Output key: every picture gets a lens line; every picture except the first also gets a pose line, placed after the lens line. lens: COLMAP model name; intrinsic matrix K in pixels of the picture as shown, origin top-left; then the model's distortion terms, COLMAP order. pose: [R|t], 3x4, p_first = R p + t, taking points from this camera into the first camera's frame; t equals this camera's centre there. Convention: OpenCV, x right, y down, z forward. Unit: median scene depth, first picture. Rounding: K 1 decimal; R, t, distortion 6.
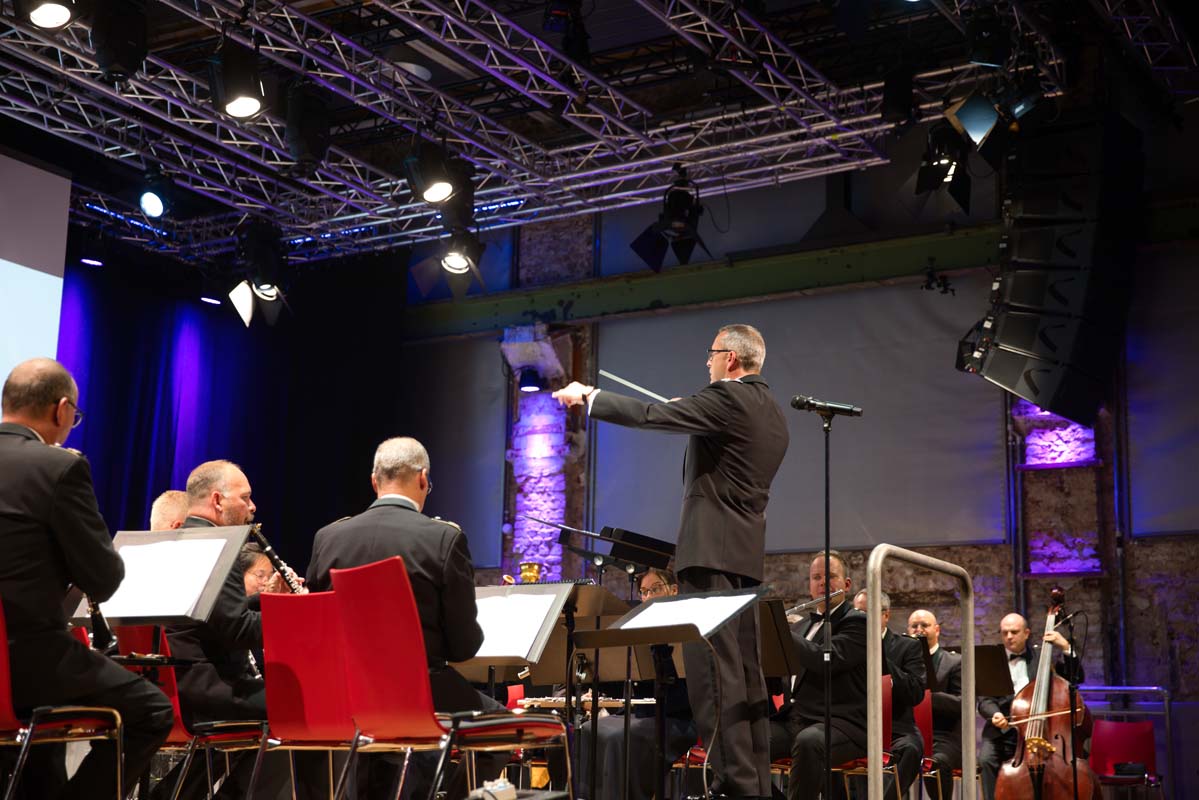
lens RADIAL K [[1818.4, 0, 599.5], [0, 1818.4, 400.0], [0, 0, 1]] dist [0.127503, 0.040007]
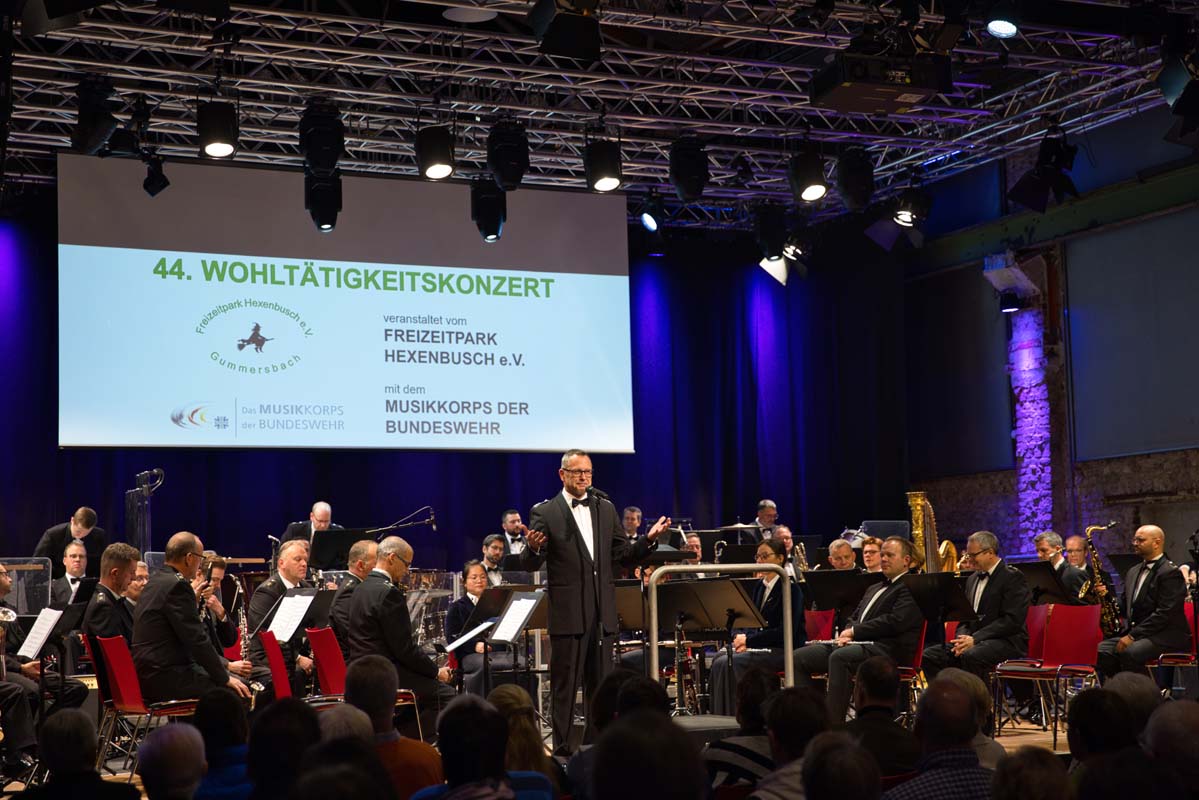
lens RADIAL K [[2079.3, 0, 599.5], [0, 2079.3, 400.0], [0, 0, 1]] dist [0.175669, -0.050868]
pose [[0.838988, -0.100834, -0.534726, 0.433790], [0.160265, 0.984883, 0.065736, -0.076997], [0.520014, -0.140849, 0.842465, -0.218113]]
